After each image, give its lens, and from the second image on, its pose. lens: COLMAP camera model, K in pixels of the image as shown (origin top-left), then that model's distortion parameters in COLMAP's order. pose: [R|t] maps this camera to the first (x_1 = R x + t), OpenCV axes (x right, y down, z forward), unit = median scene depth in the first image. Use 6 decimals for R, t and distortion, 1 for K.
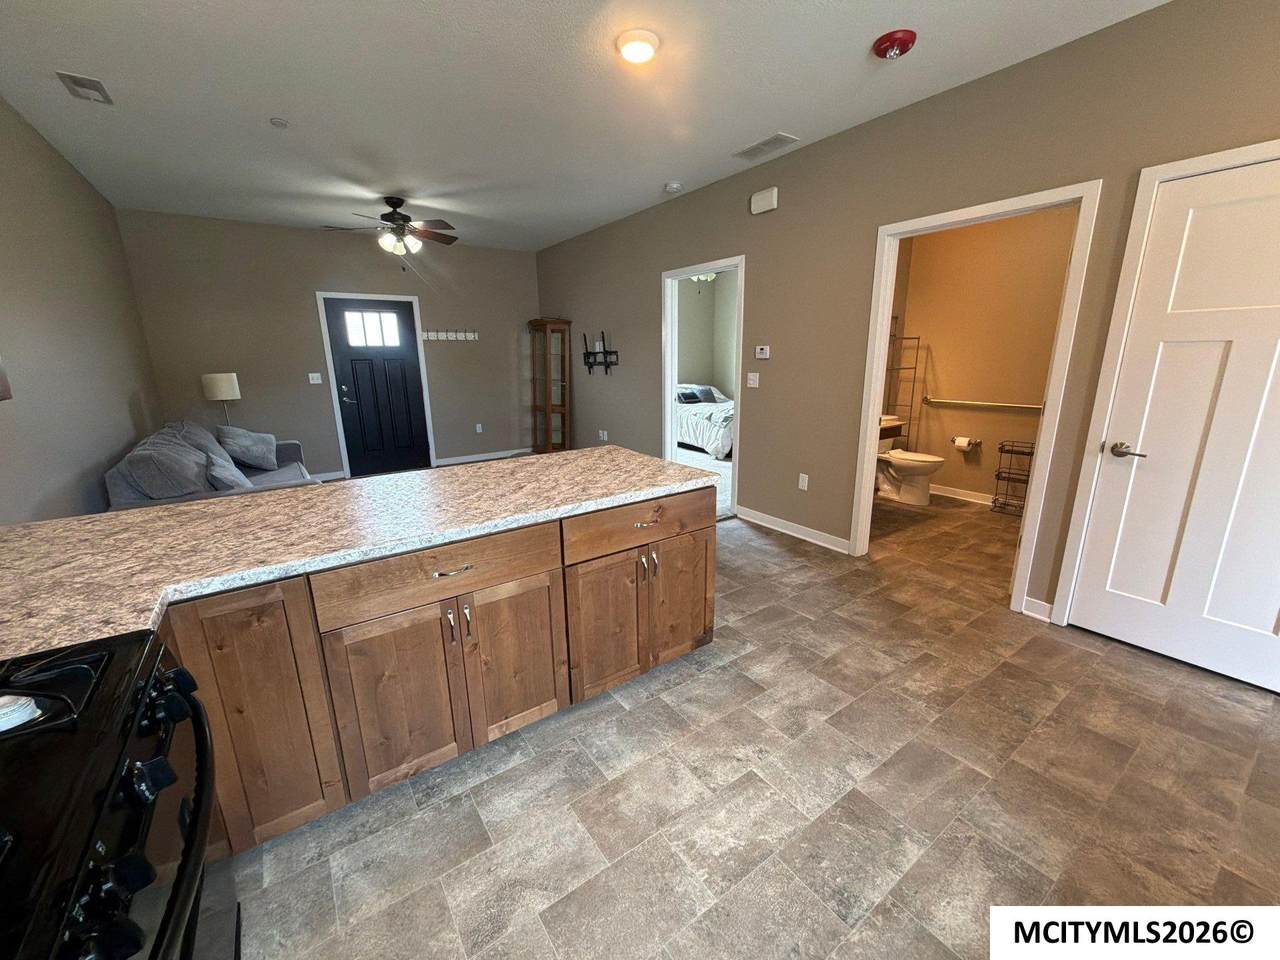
lens RADIAL K [[509.2, 0, 640.7], [0, 509.2, 481.6], [0, 0, 1]] dist [-0.000972, -0.000264]
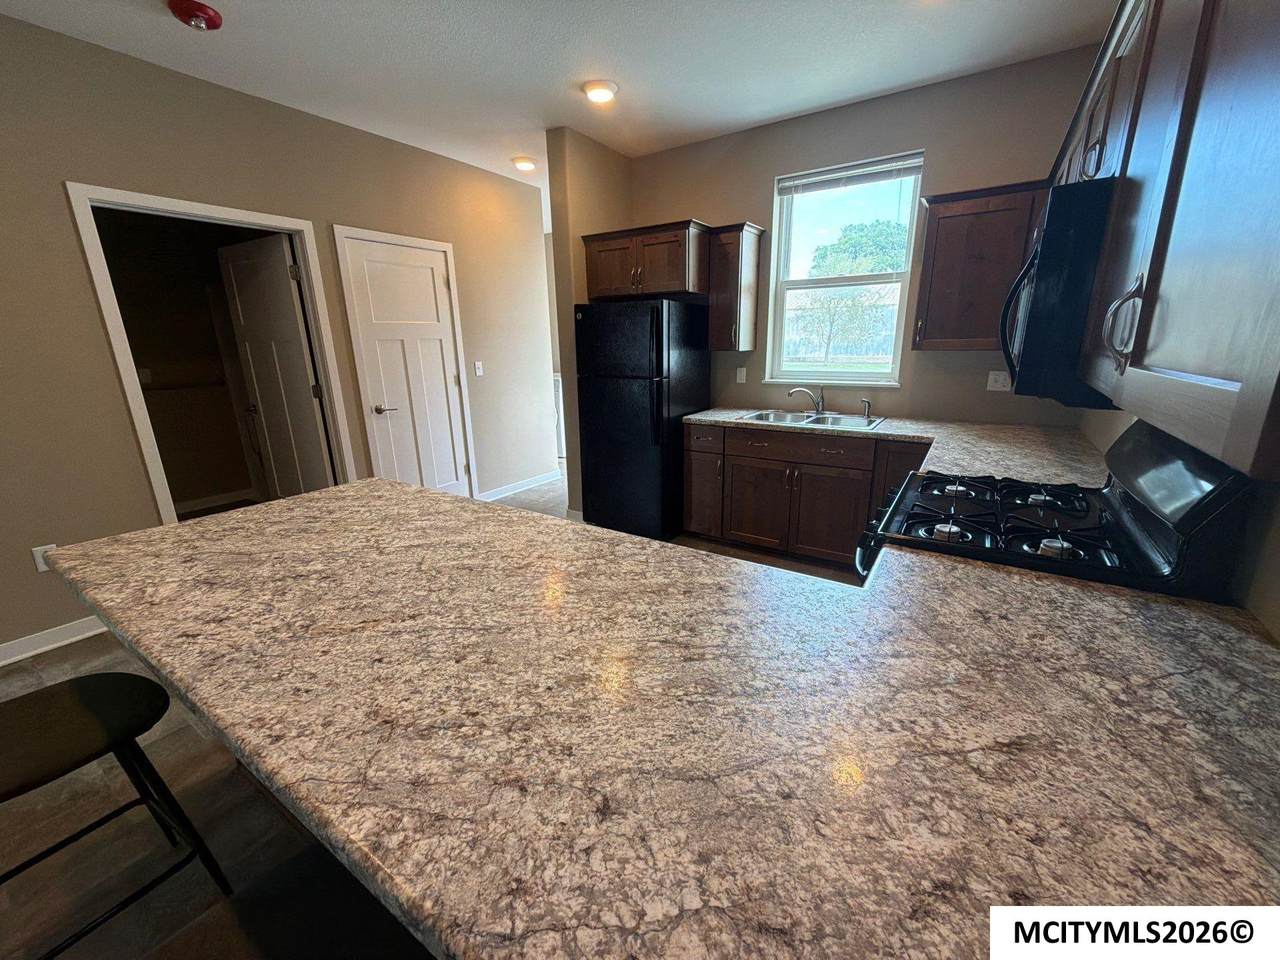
lens RADIAL K [[509.2, 0, 640.7], [0, 509.2, 481.6], [0, 0, 1]] dist [-0.000972, -0.000264]
pose [[-0.372278, -0.228906, 0.899451, -1.991862], [0.247180, 0.909656, 0.333809, -0.158714], [-0.894601, 0.346596, -0.282063, 0.773861]]
